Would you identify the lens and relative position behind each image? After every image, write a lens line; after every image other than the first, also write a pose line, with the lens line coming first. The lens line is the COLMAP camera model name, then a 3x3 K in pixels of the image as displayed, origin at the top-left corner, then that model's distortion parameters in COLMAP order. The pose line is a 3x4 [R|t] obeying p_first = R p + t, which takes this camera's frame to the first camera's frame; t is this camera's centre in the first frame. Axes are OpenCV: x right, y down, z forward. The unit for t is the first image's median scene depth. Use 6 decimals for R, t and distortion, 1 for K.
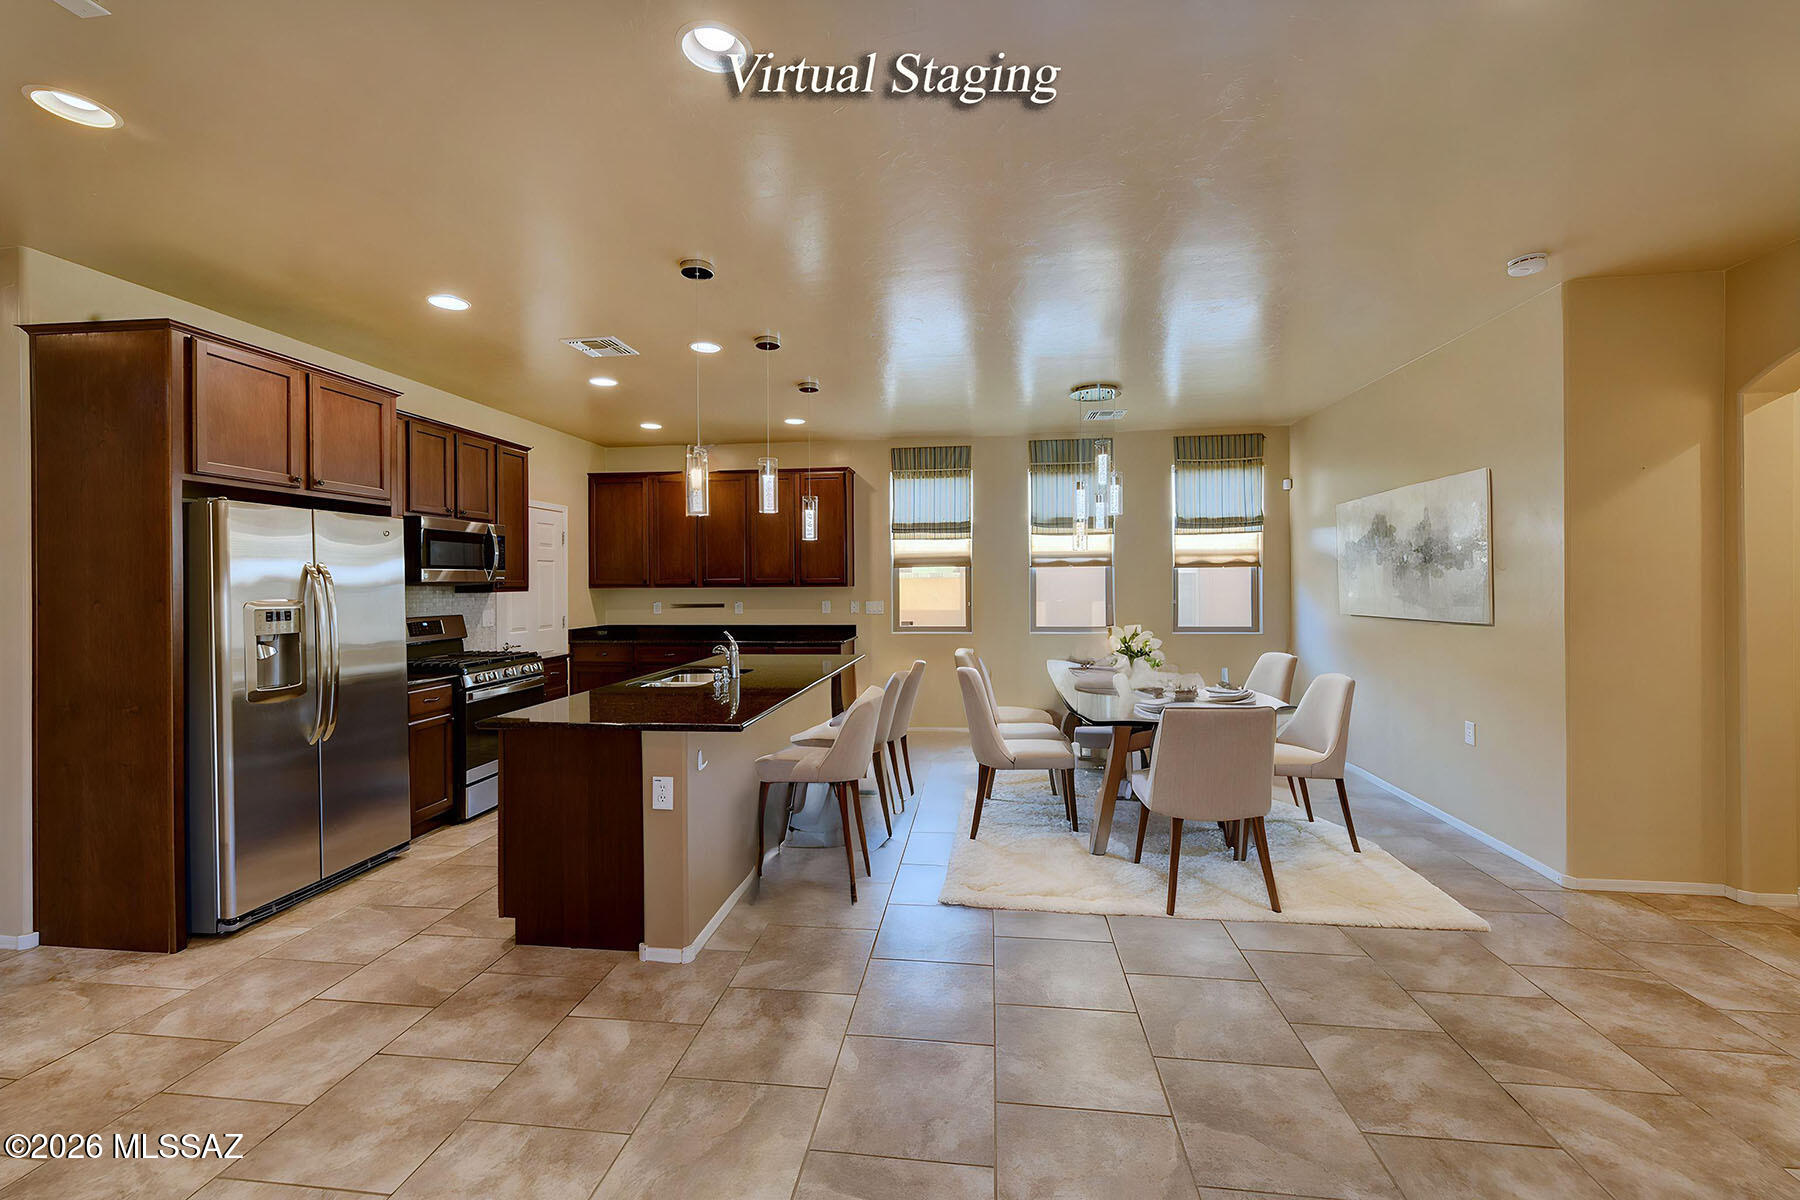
lens RADIAL K [[746.9, 0, 871.0], [0, 746.9, 576.9], [0, 0, 1]] dist [0.007444, -0.001215]
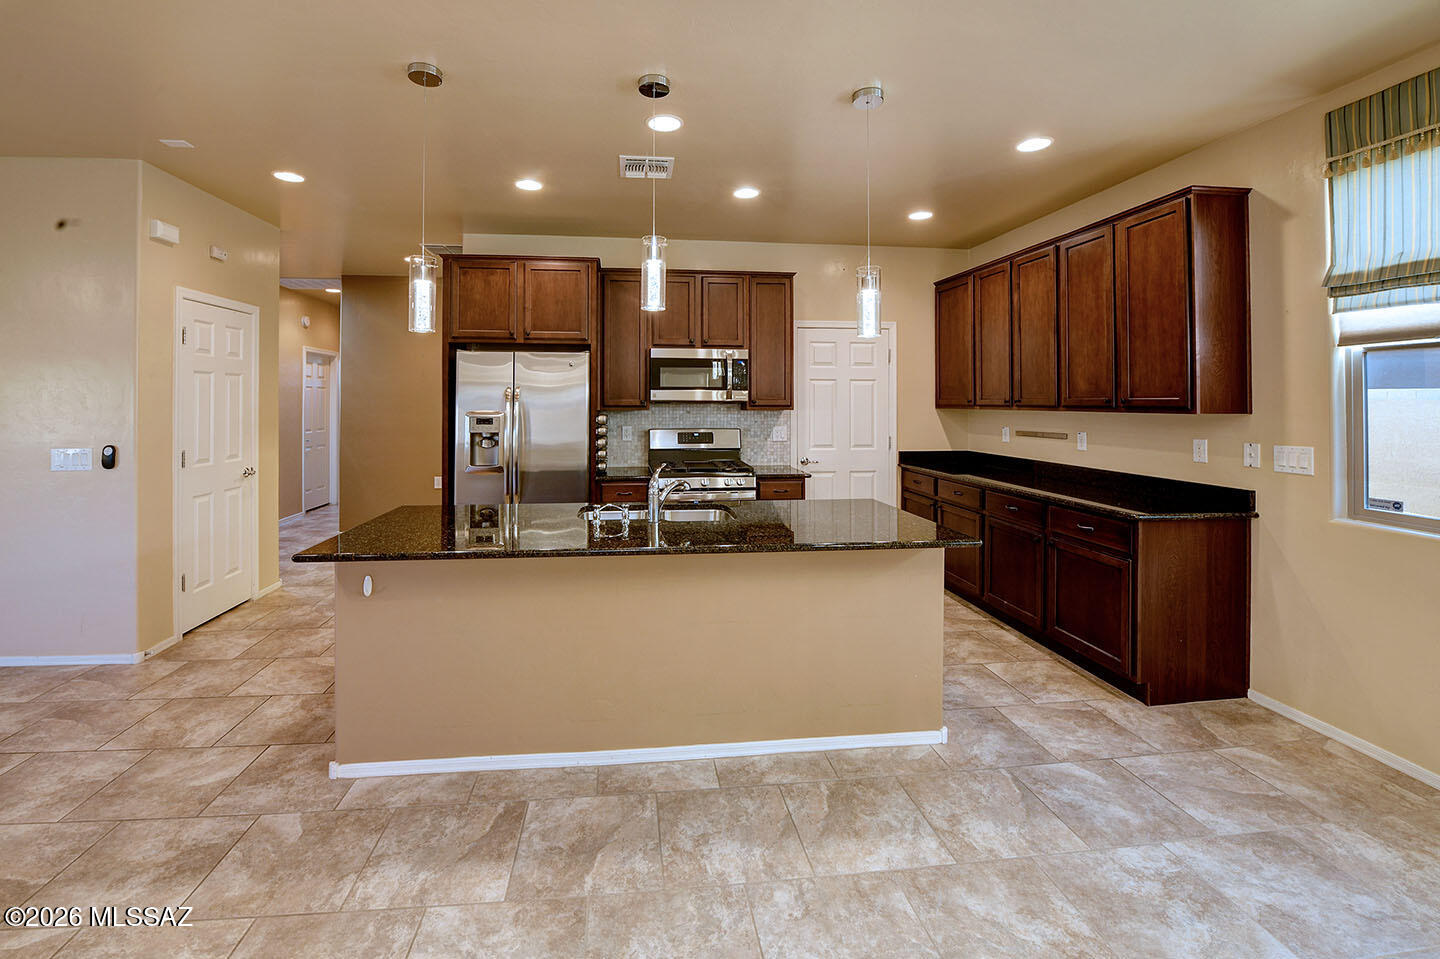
lens RADIAL K [[611.2, 0, 683.8], [0, 611.2, 402.6], [0, 0, 1]] dist [0.009441, -0.004054]
pose [[0.246898, 0.009512, -0.968995, 0.303994], [0.002858, 0.999940, 0.010544, -0.001262], [0.969037, -0.005373, 0.246856, 0.559337]]
